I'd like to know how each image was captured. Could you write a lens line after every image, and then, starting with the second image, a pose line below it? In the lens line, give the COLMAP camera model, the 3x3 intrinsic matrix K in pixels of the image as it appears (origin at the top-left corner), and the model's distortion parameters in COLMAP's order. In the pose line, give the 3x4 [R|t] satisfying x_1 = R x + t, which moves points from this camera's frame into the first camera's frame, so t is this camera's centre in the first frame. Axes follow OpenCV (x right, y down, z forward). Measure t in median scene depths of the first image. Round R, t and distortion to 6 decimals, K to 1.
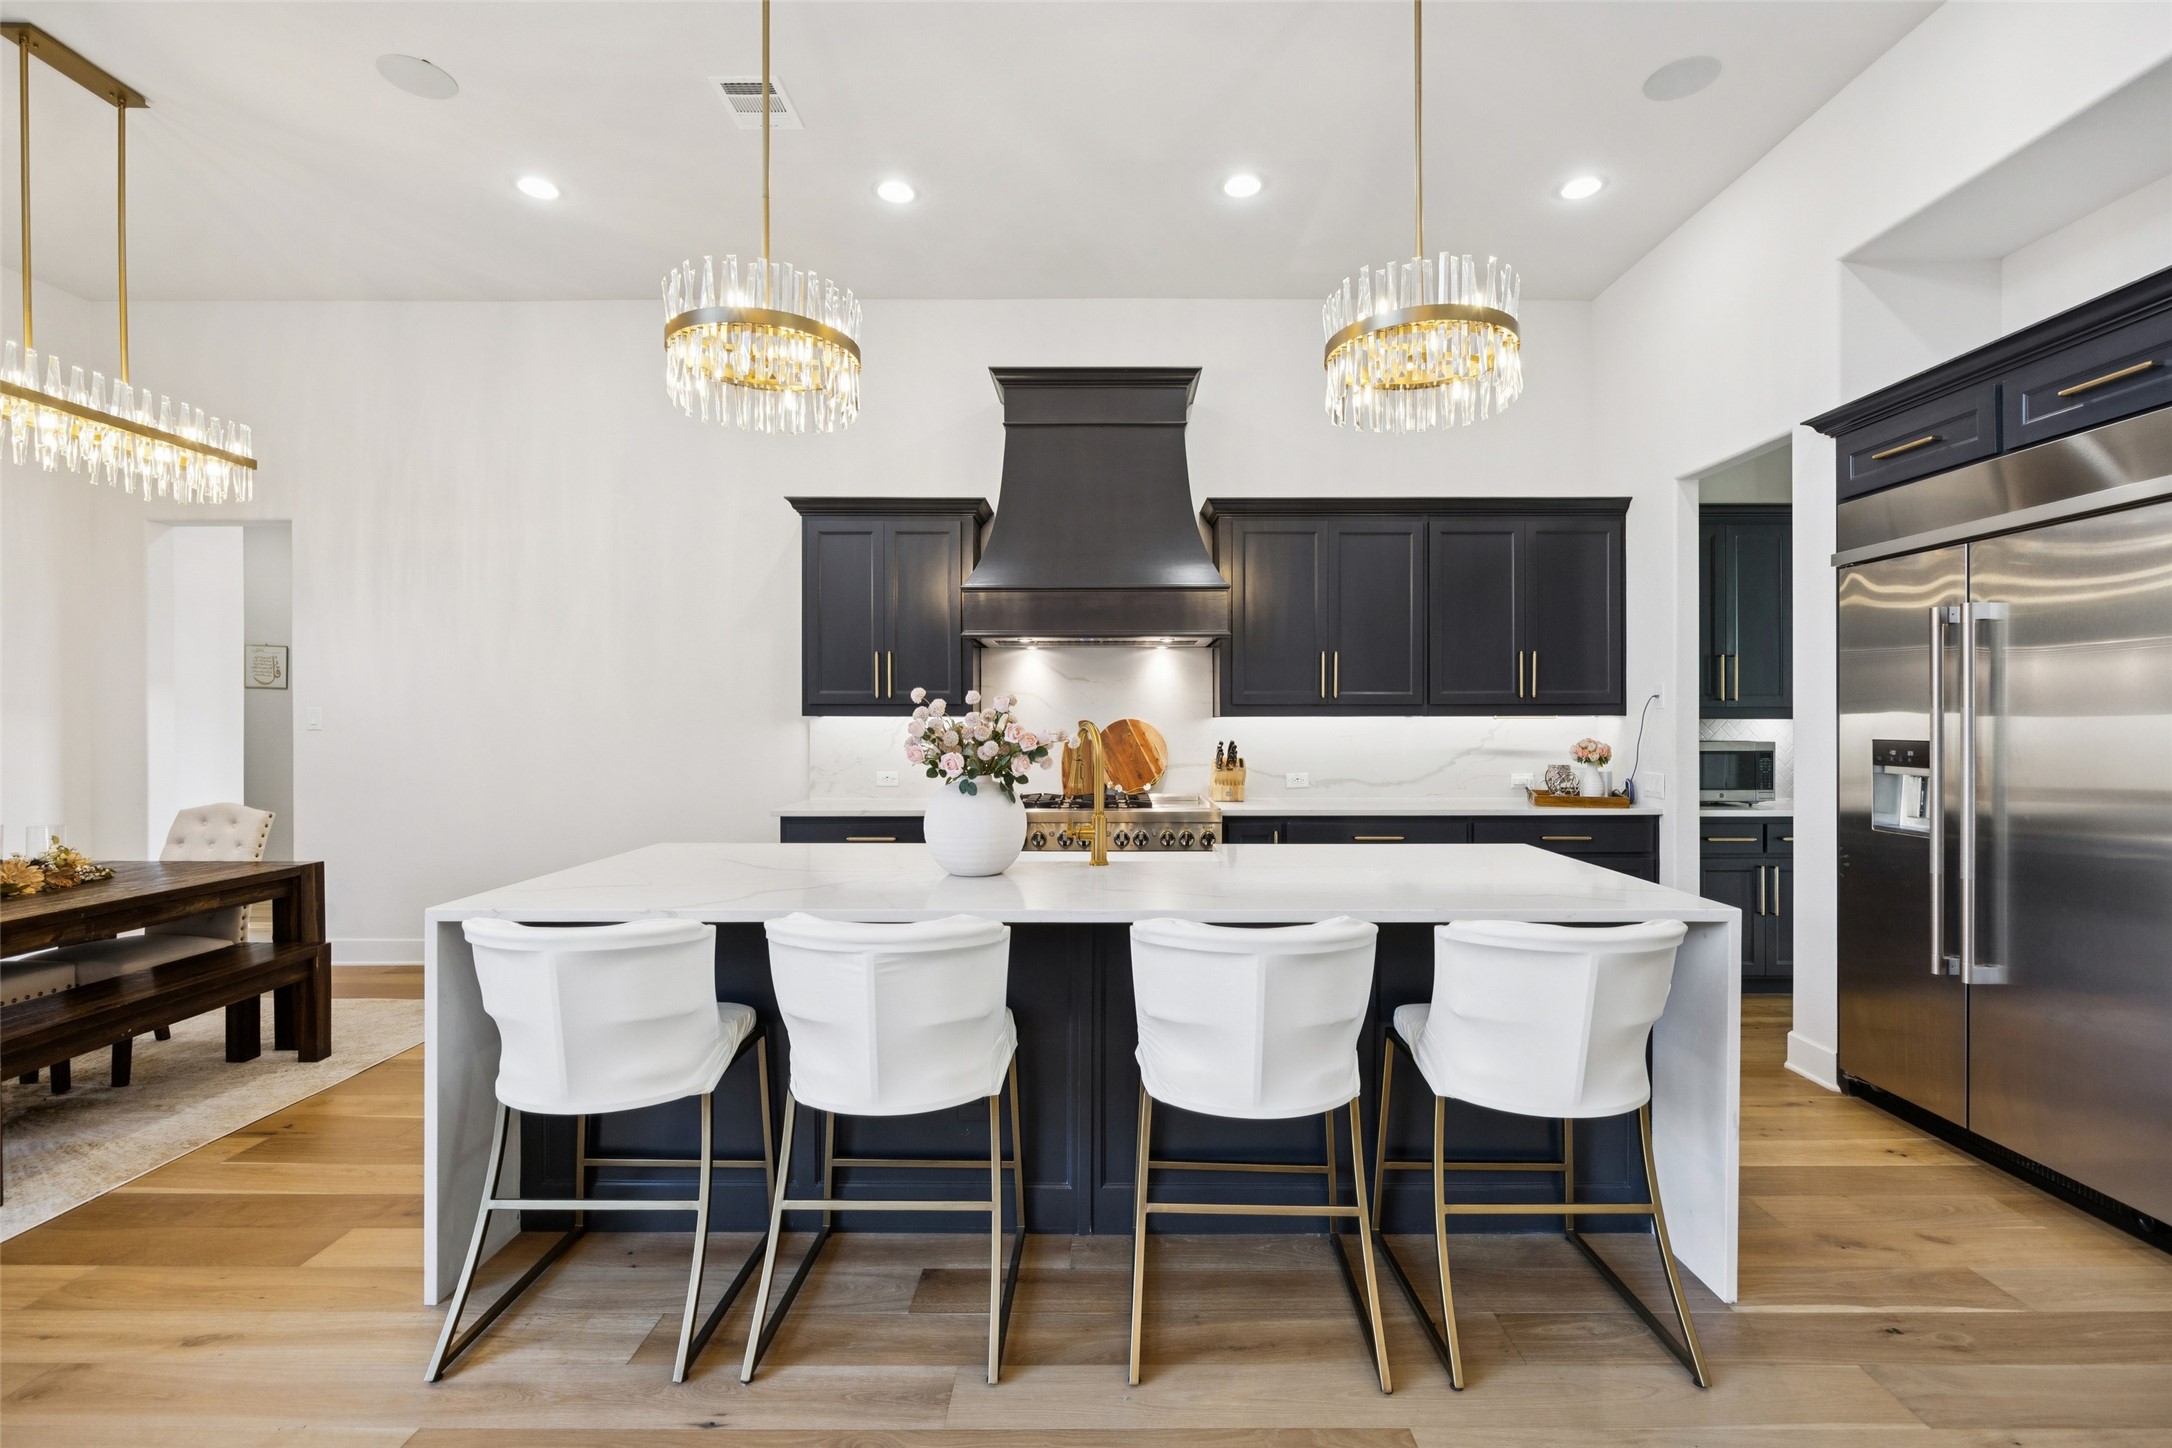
lens RADIAL K [[1003.8, 0, 1086.0], [0, 1003.8, 724.0], [0, 0, 1]] dist [0.000191, -0.000001]
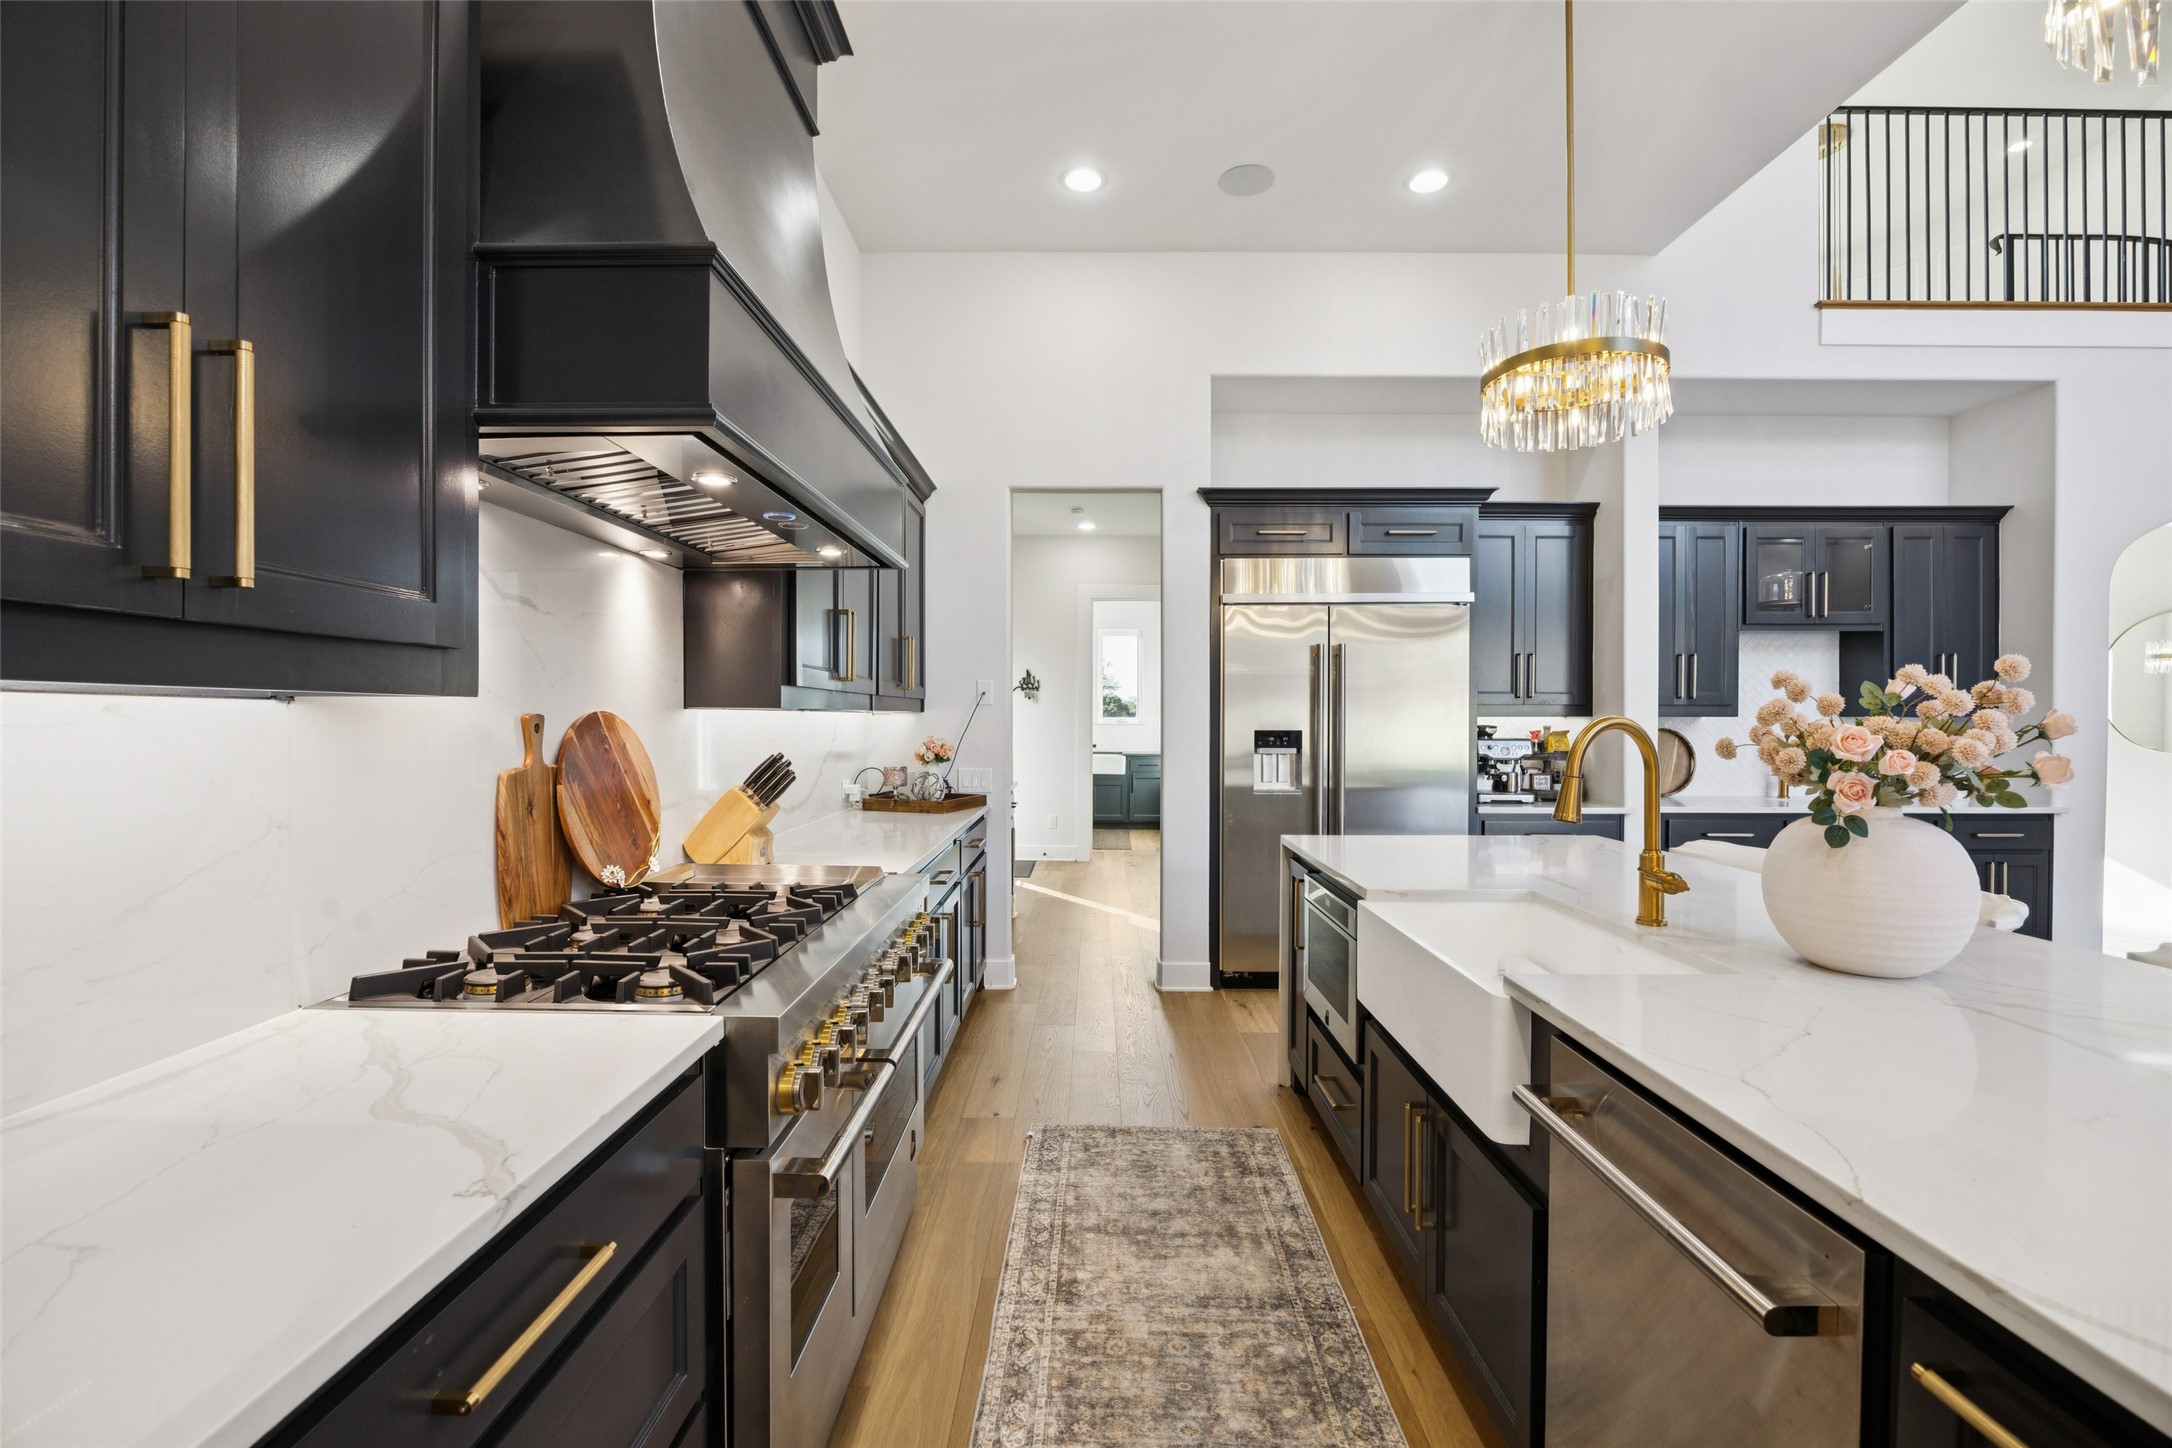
lens RADIAL K [[1003.8, 0, 1086.0], [0, 1003.8, 724.0], [0, 0, 1]] dist [0.000191, -0.000001]
pose [[-0.008245, -0.001812, 0.999964, -0.593955], [0.005310, 0.999984, 0.001856, 0.002854], [-0.999952, 0.005325, -0.008235, 1.175723]]
